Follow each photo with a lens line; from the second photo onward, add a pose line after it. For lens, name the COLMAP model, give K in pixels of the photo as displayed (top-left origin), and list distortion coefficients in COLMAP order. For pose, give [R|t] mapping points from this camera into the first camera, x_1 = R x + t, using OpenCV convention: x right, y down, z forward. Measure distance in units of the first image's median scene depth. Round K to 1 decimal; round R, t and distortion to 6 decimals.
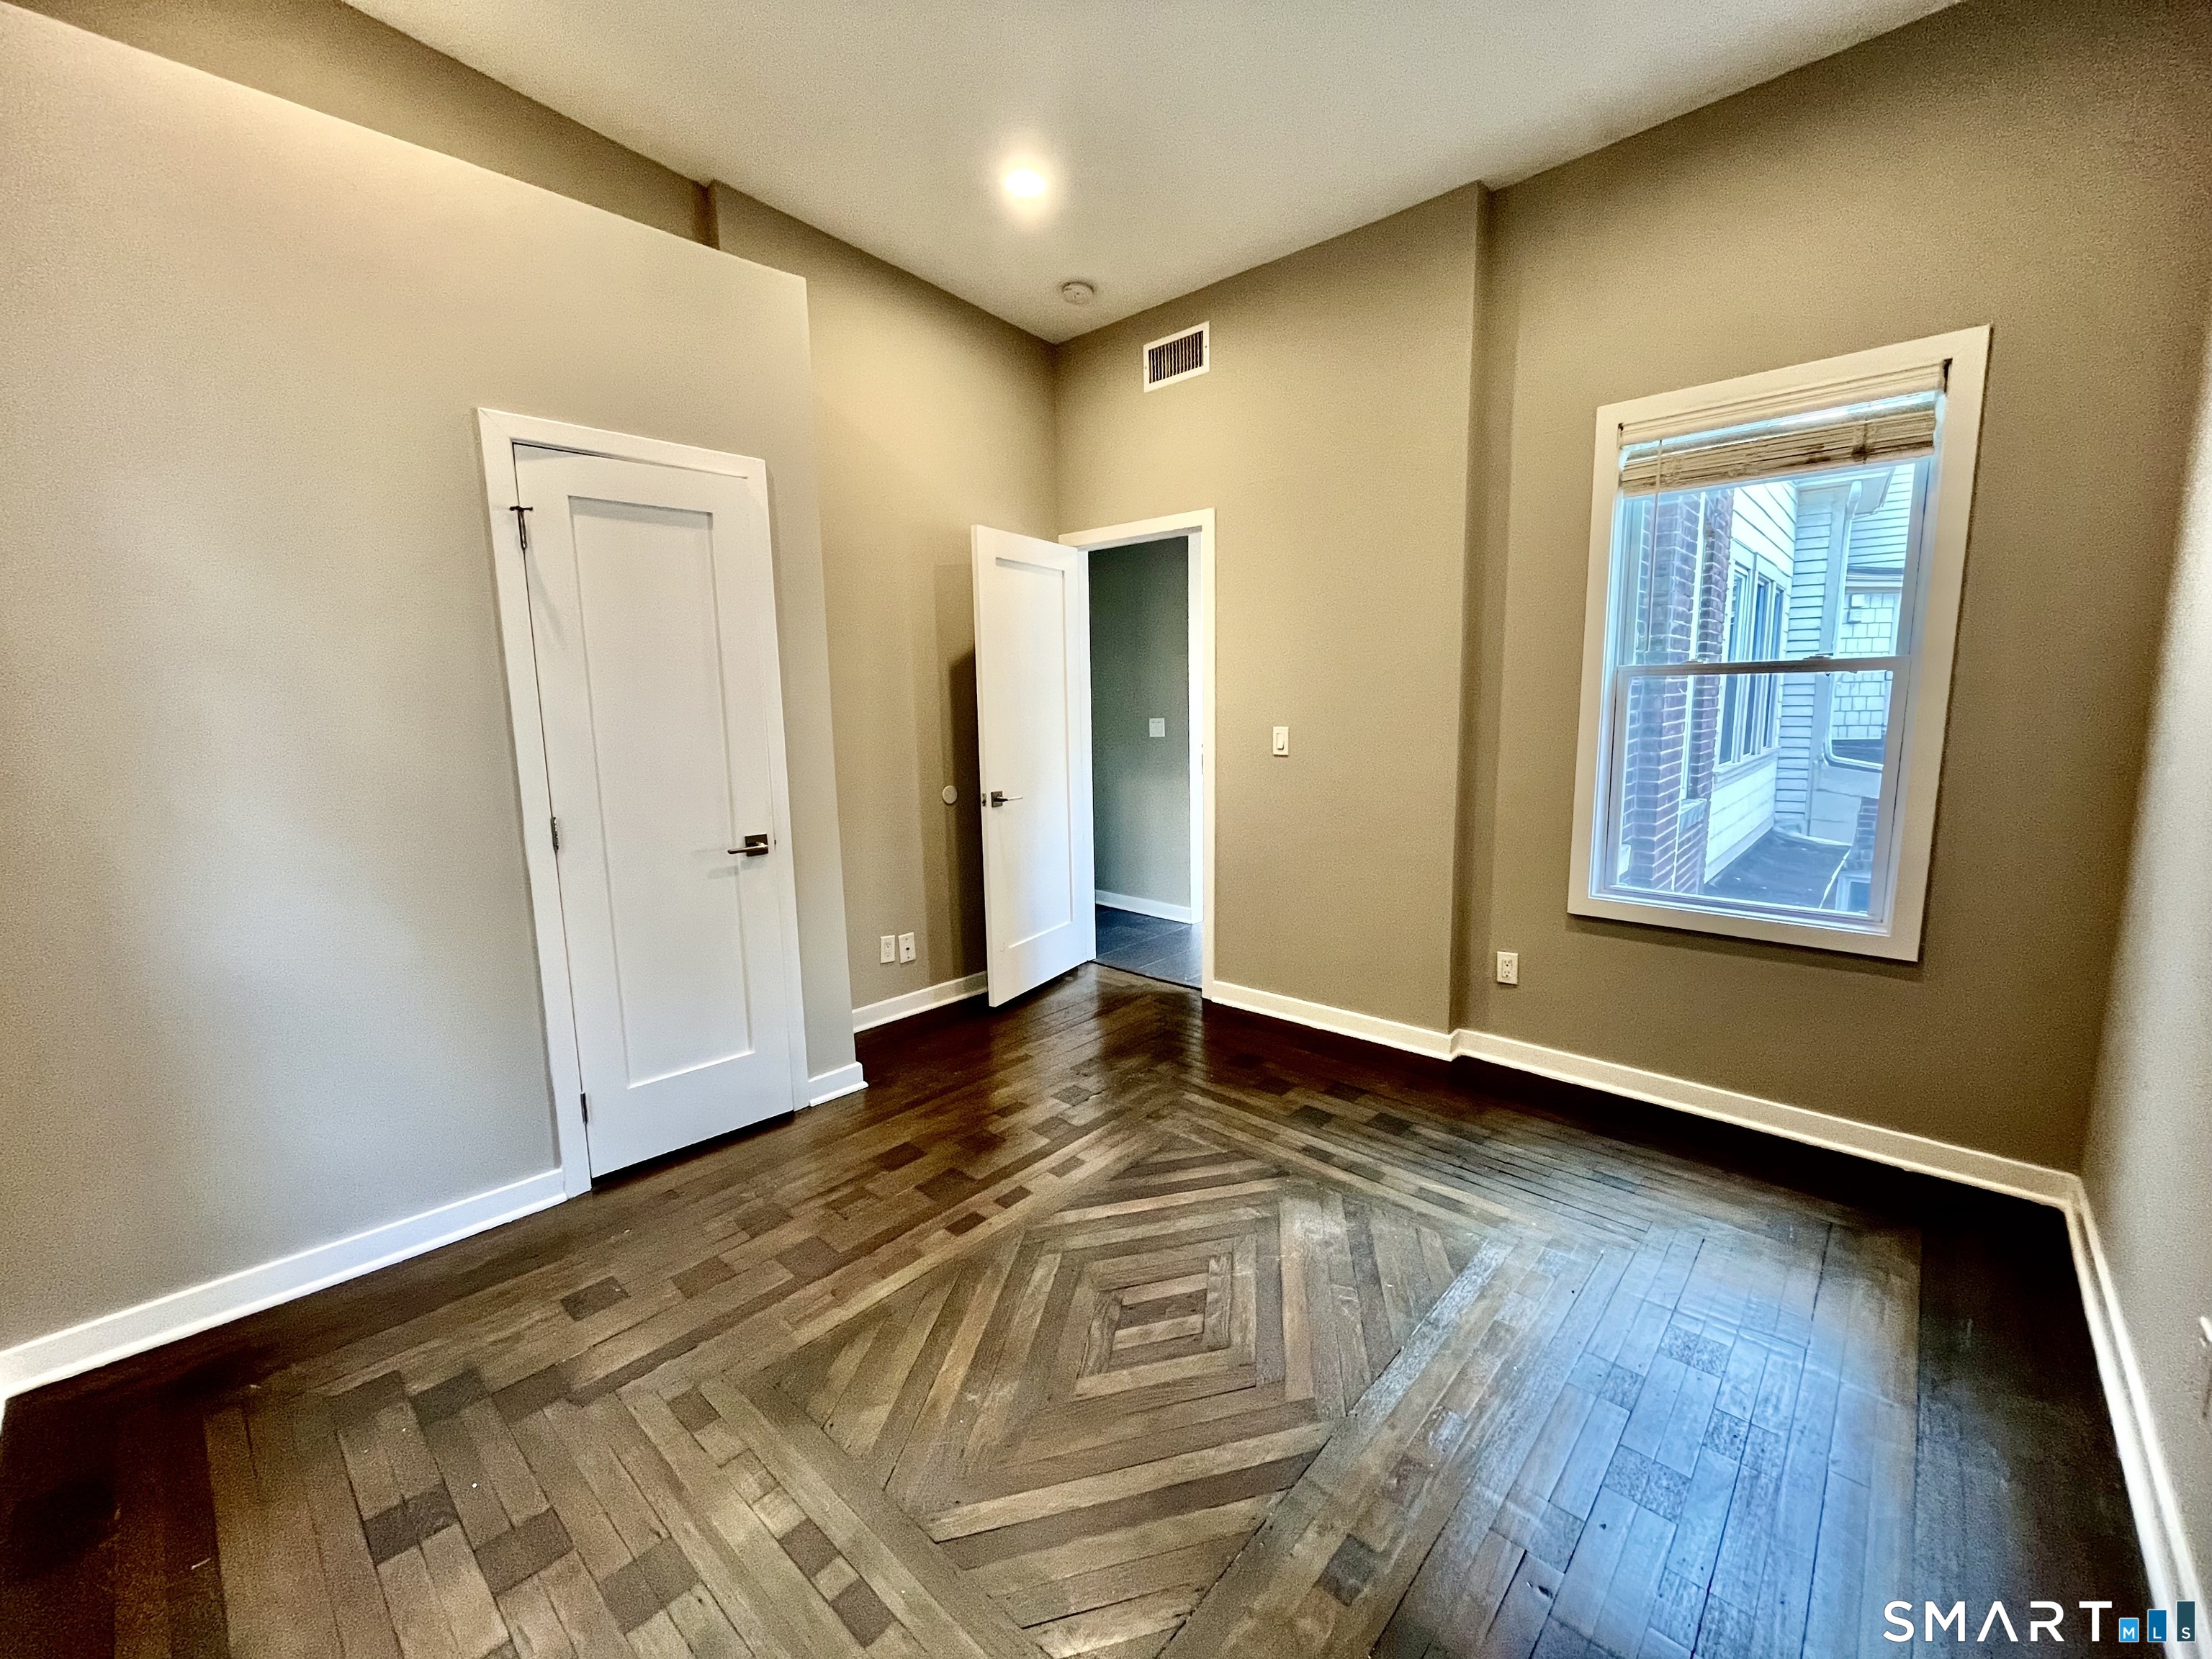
lens RADIAL K [[890.5, 0, 1112.1], [0, 890.5, 823.6], [0, 0, 1]] dist [0.000844, -0.000045]
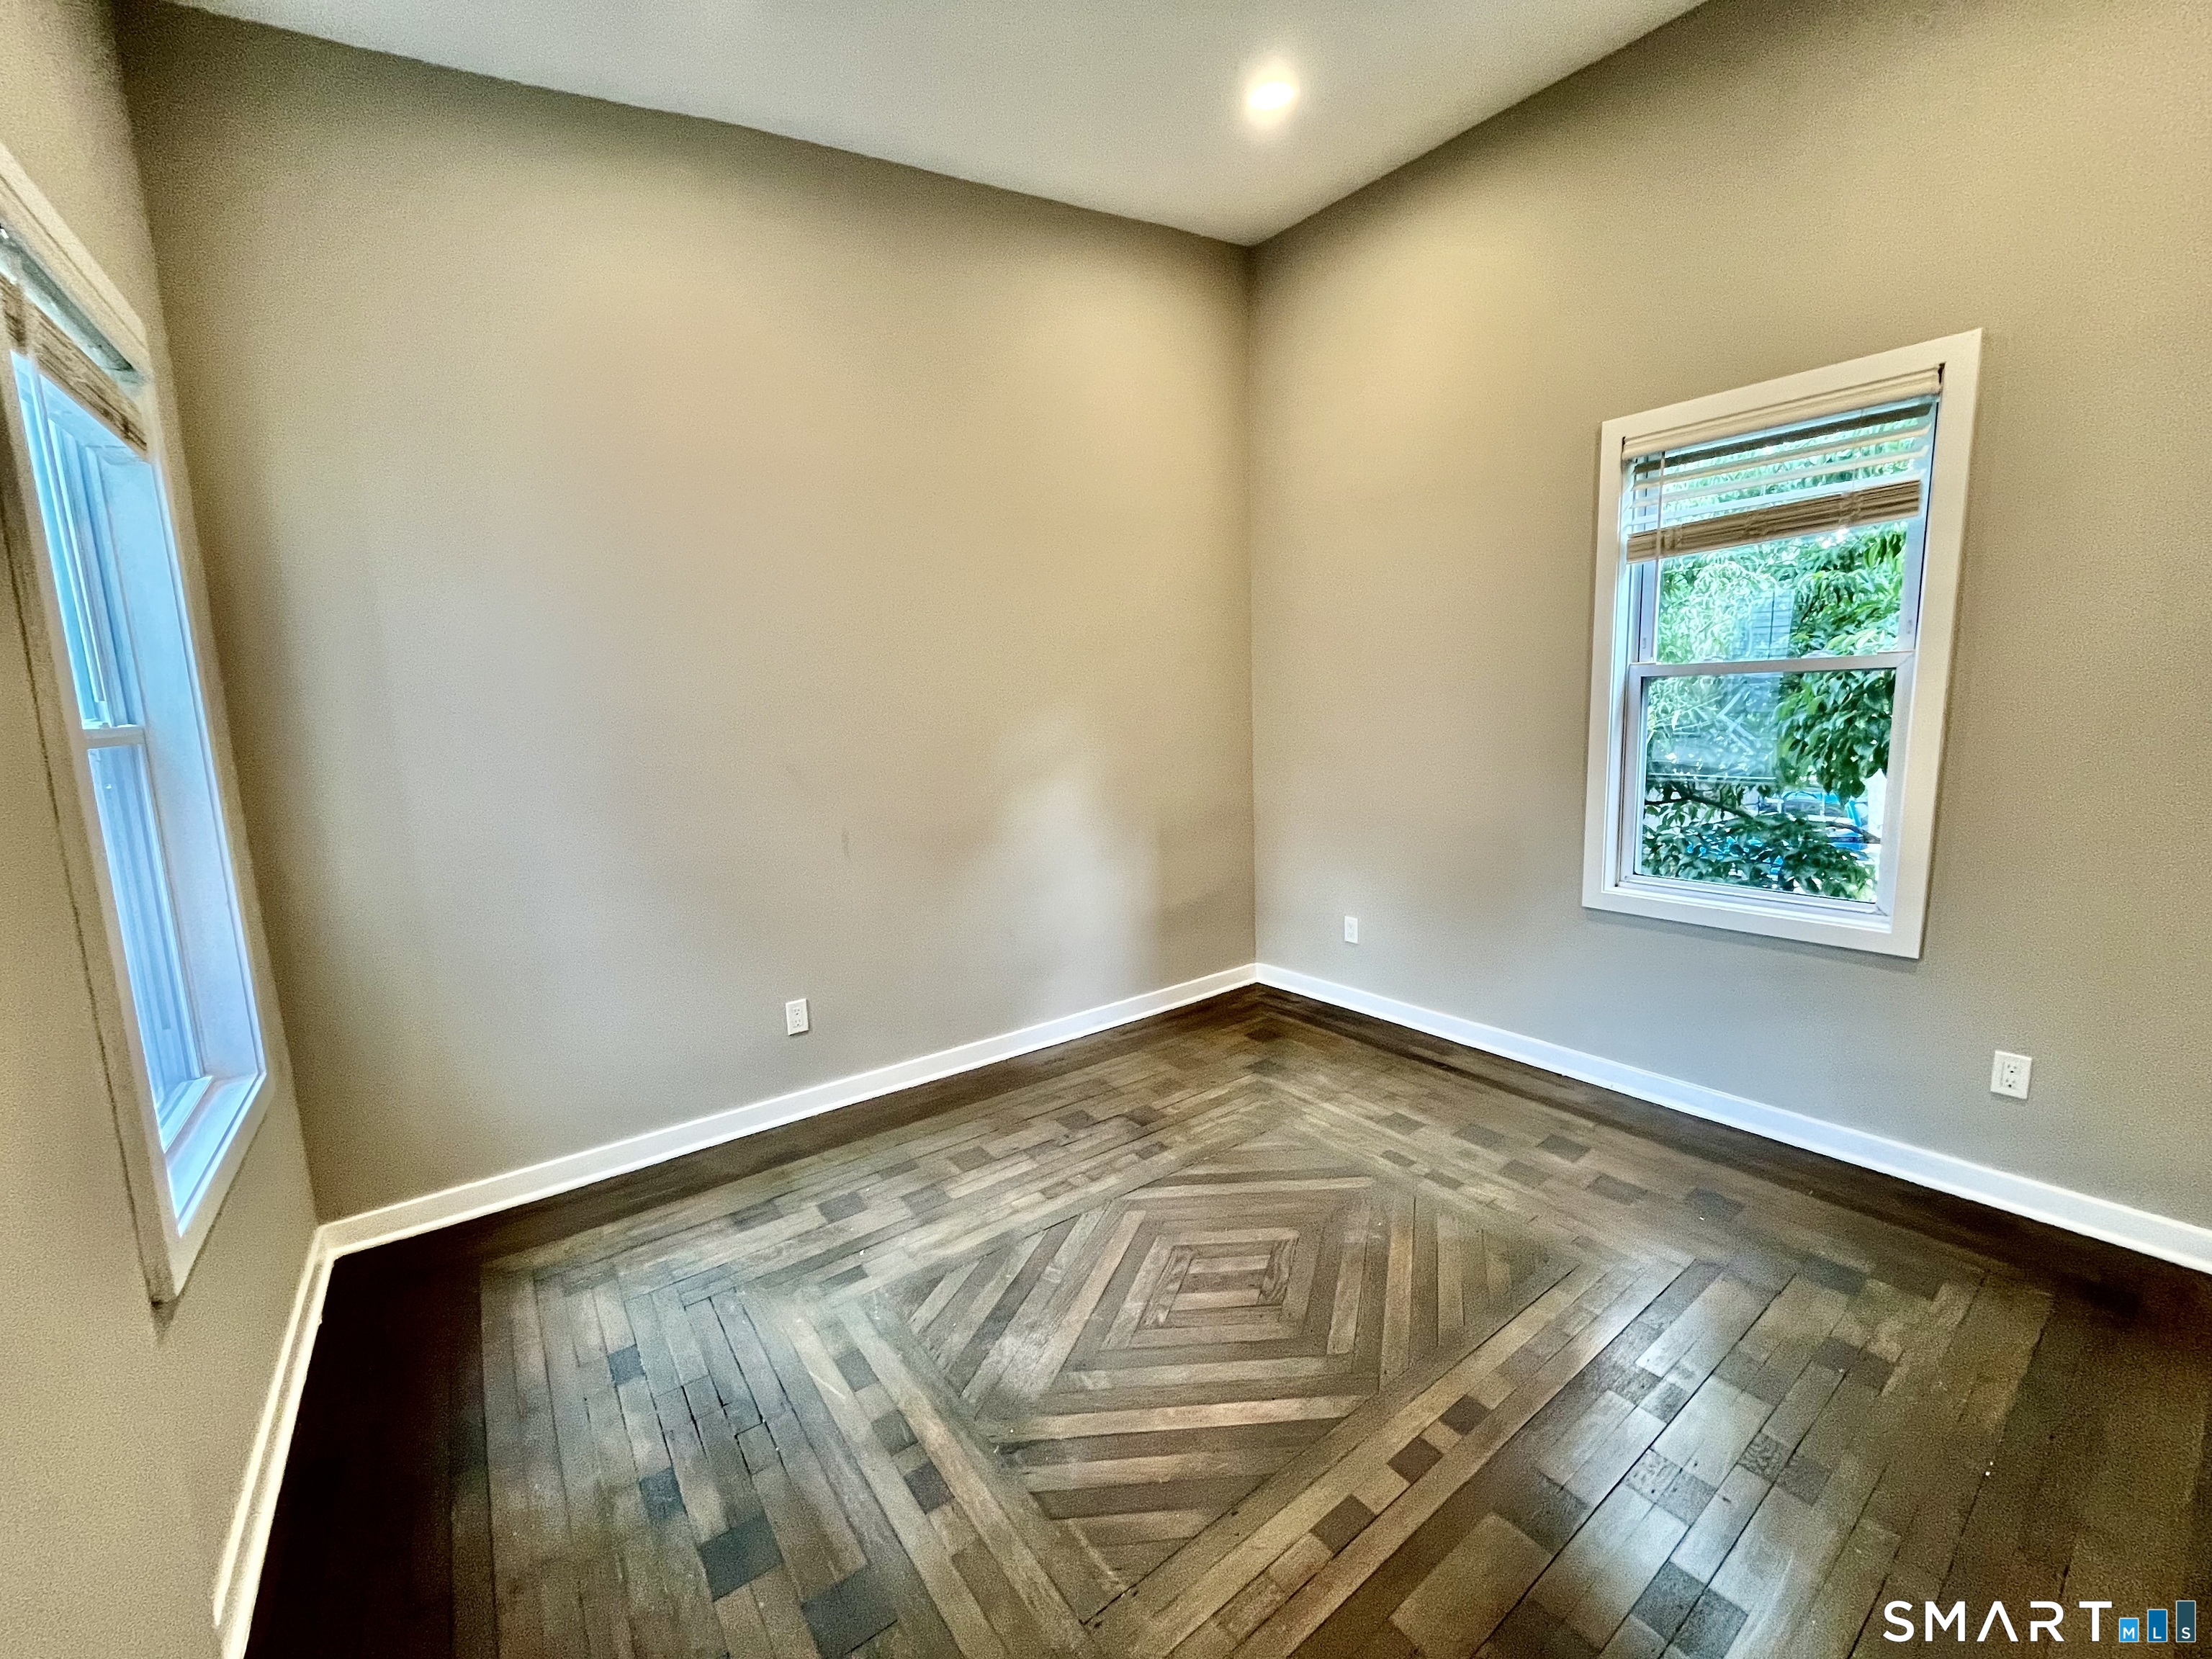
lens RADIAL K [[890.5, 0, 1105.3], [0, 890.5, 822.3], [0, 0, 1]] dist [0.000844, -0.000045]
pose [[-0.980826, 0.018481, 0.194006, -0.022496], [0.073565, 0.956956, 0.280756, -0.286434], [-0.180467, 0.289645, -0.939967, 1.733915]]
